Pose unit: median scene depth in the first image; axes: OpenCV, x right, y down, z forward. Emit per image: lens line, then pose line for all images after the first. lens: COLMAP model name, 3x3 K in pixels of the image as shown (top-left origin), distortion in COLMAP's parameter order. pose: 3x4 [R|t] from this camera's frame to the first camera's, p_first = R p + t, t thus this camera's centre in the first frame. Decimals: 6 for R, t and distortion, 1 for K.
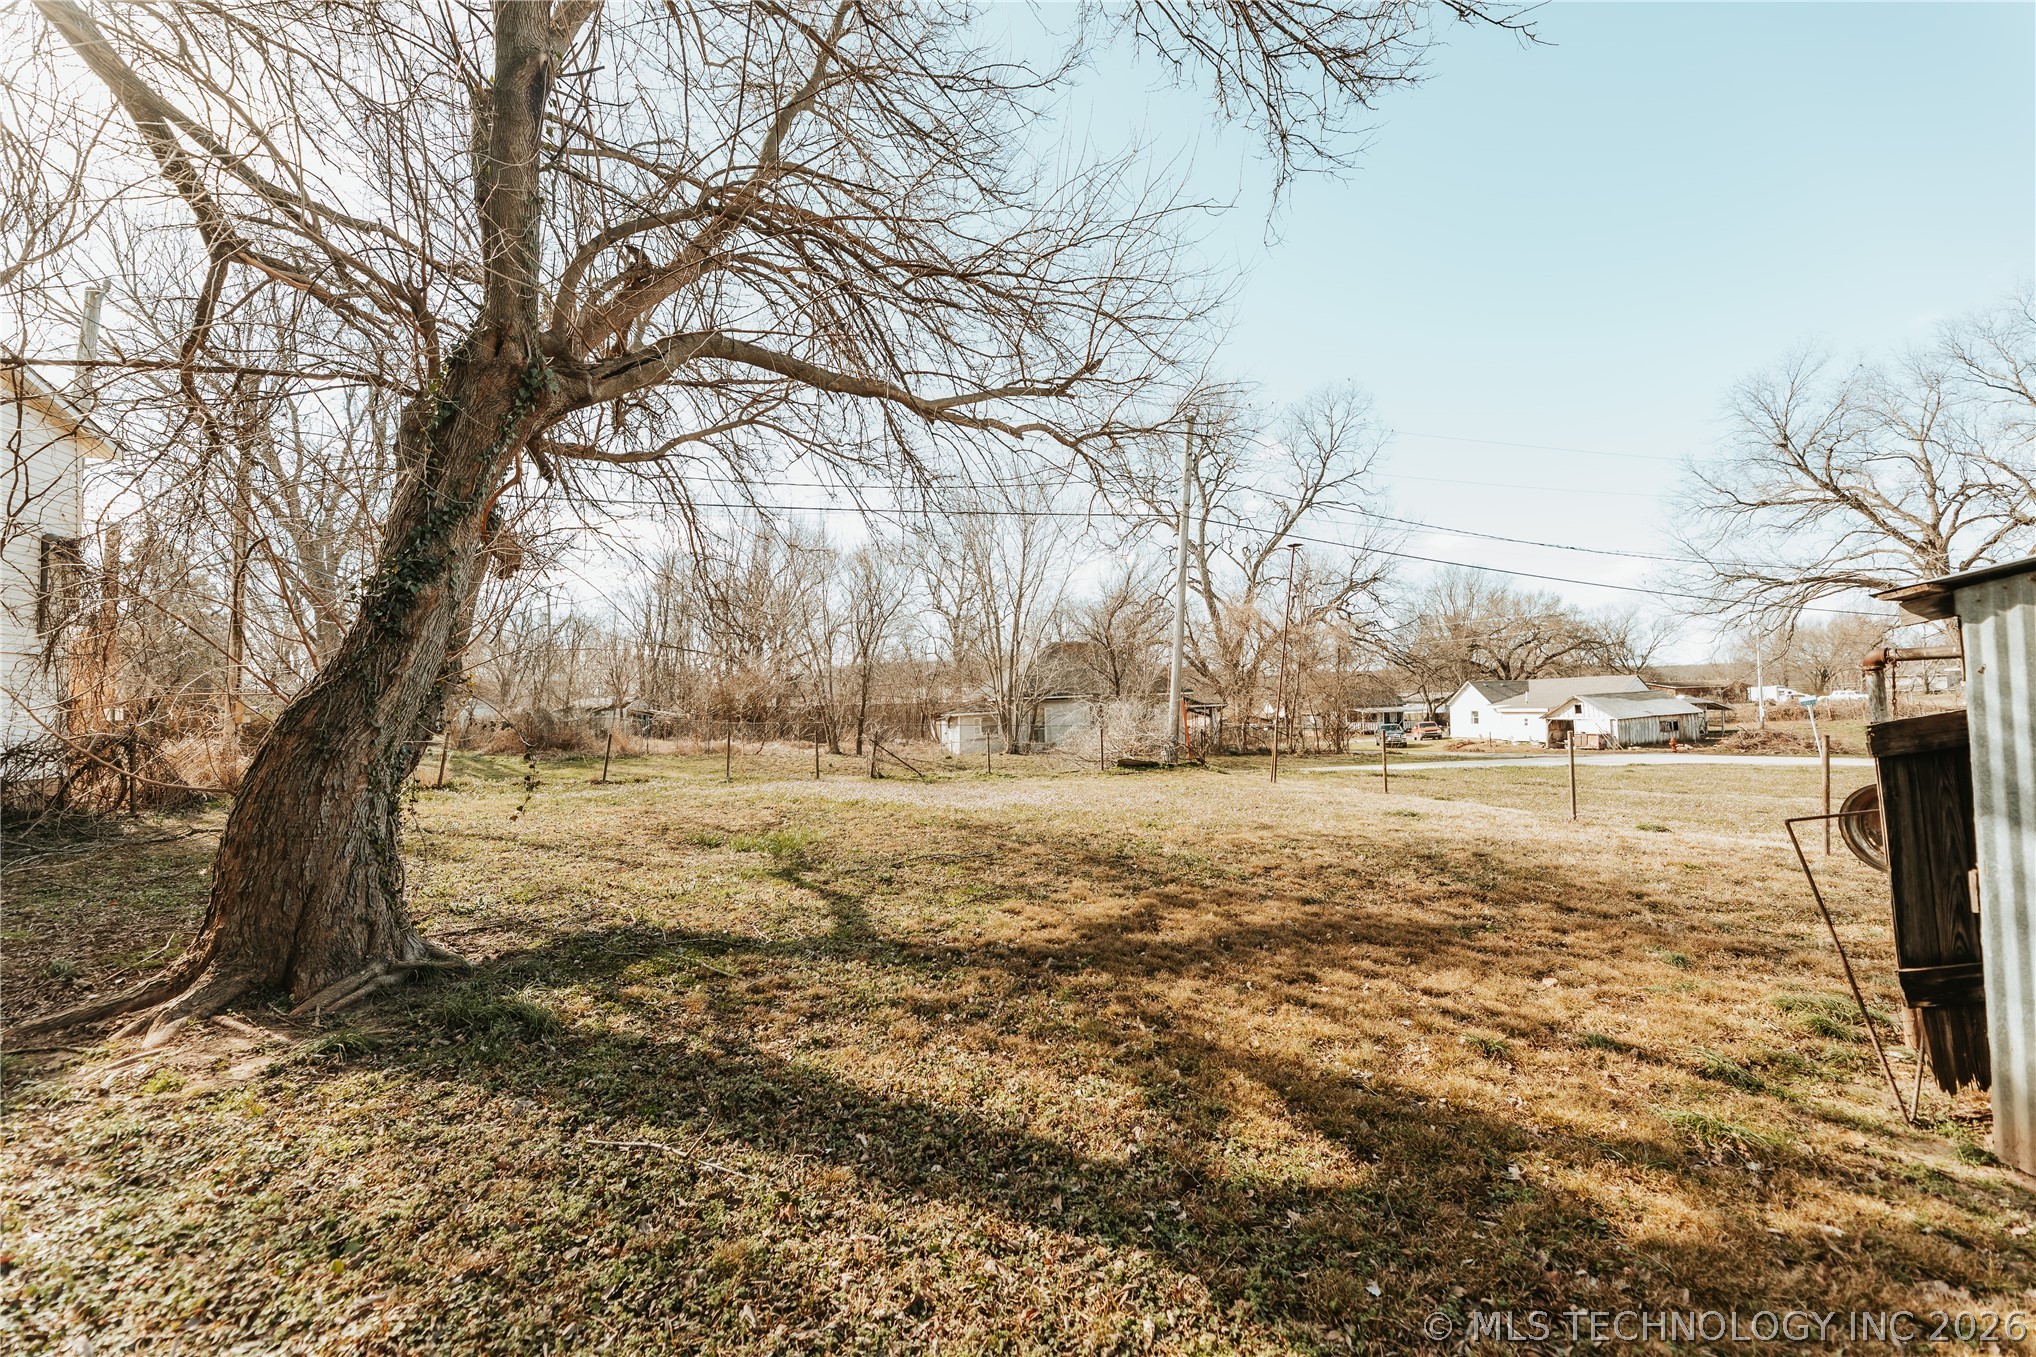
lens RADIAL K [[804.8, 0, 1018.0], [0, 804.8, 678.5], [0, 0, 1]] dist [0.000797, 0.000020]
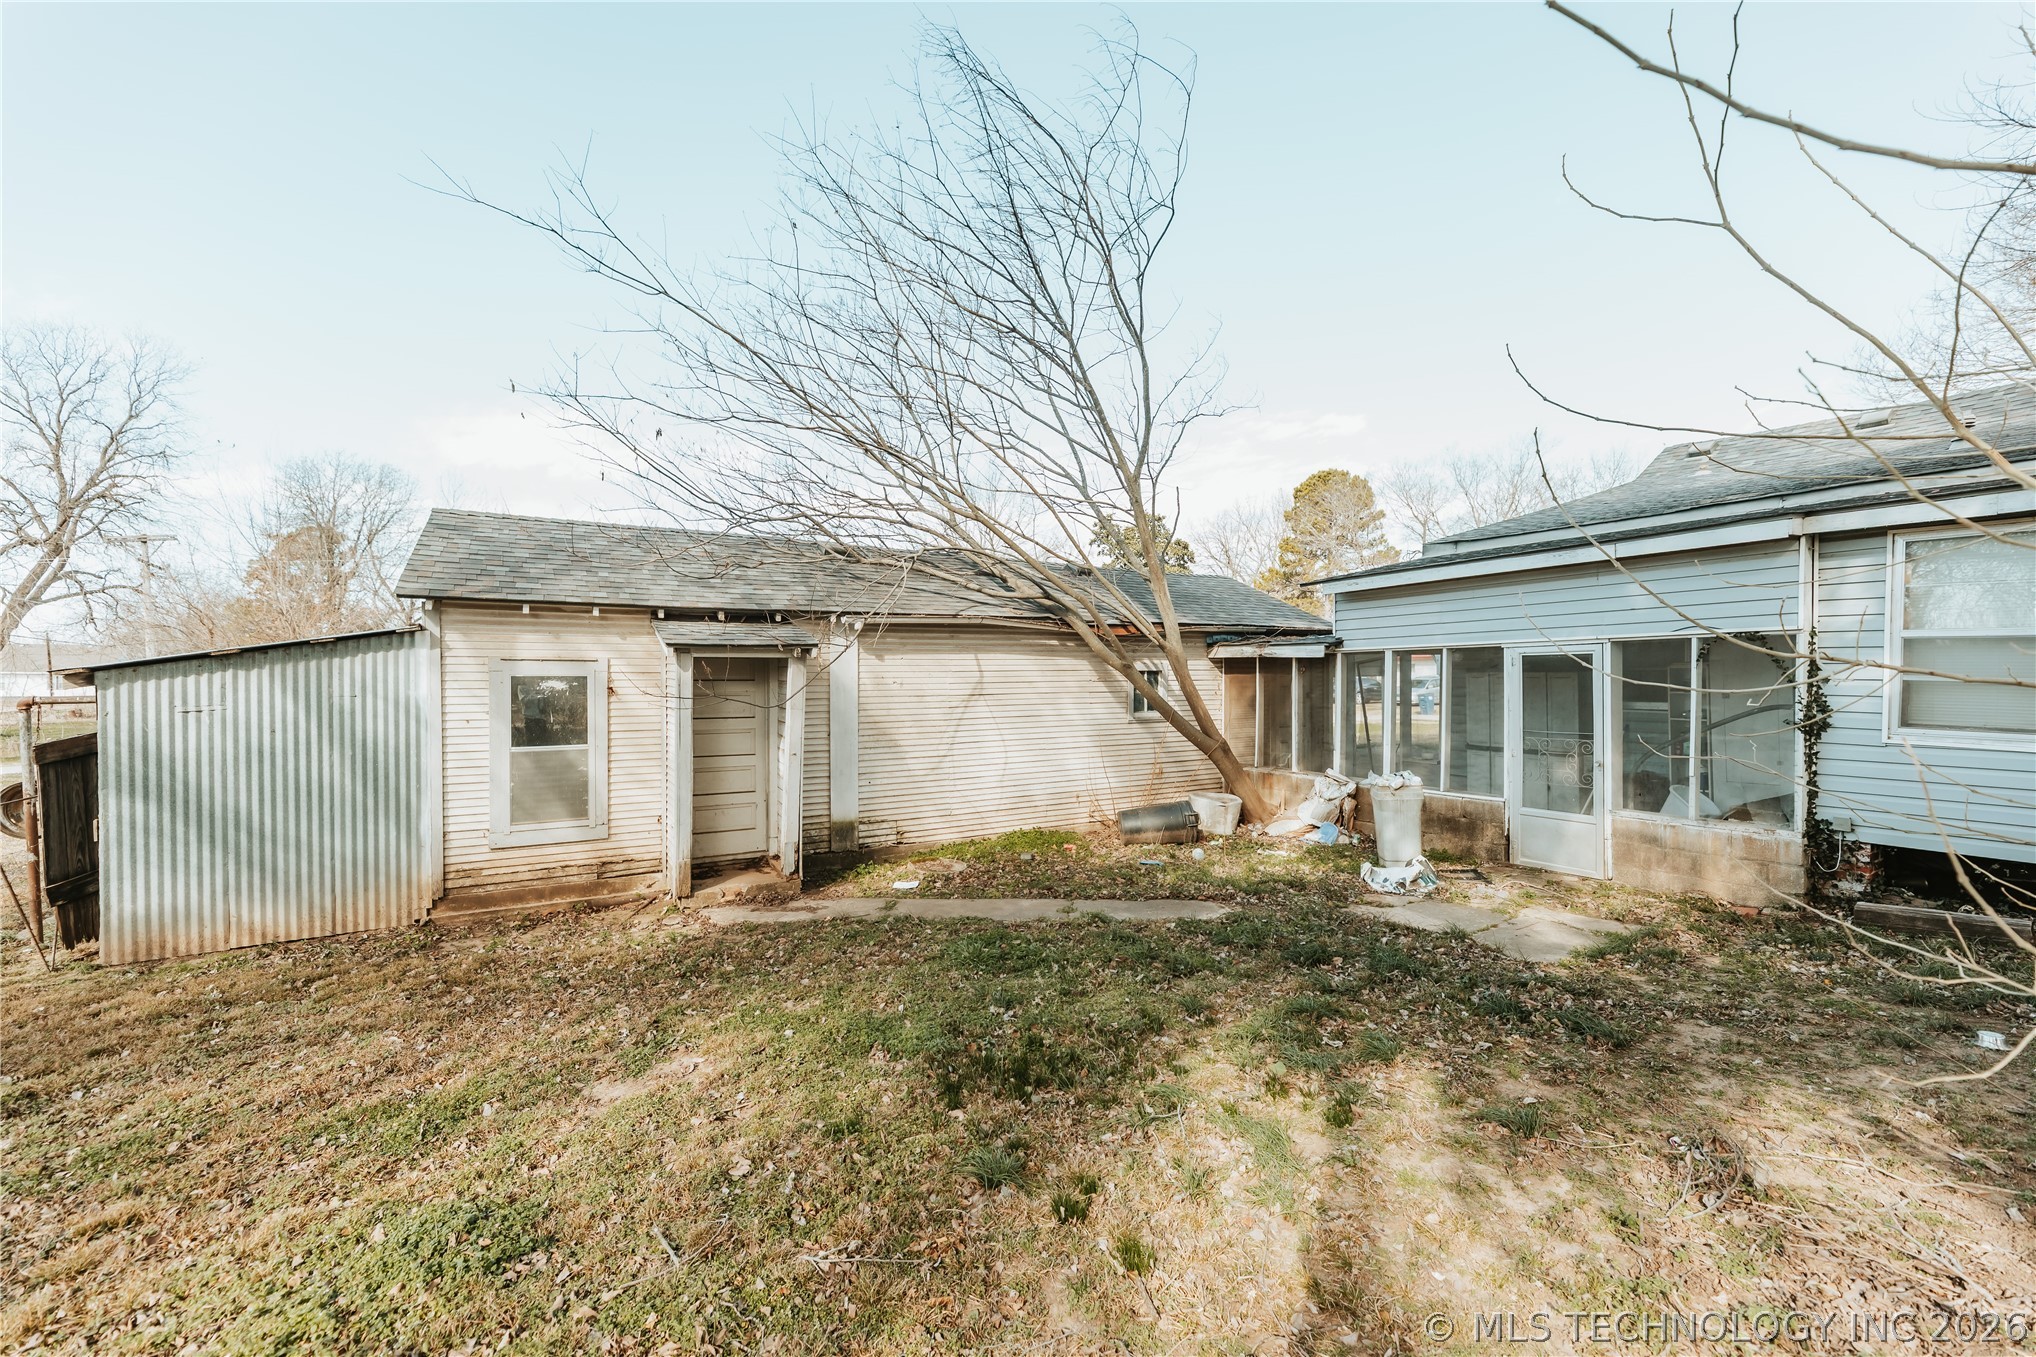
lens RADIAL K [[804.8, 0, 1018.0], [0, 804.8, 678.5], [0, 0, 1]] dist [0.000797, 0.000020]
pose [[-0.226178, 0.017658, 0.973926, -1.054682], [-0.021637, 0.999498, -0.023147, -0.089424], [-0.973846, -0.026308, -0.225682, -0.616146]]
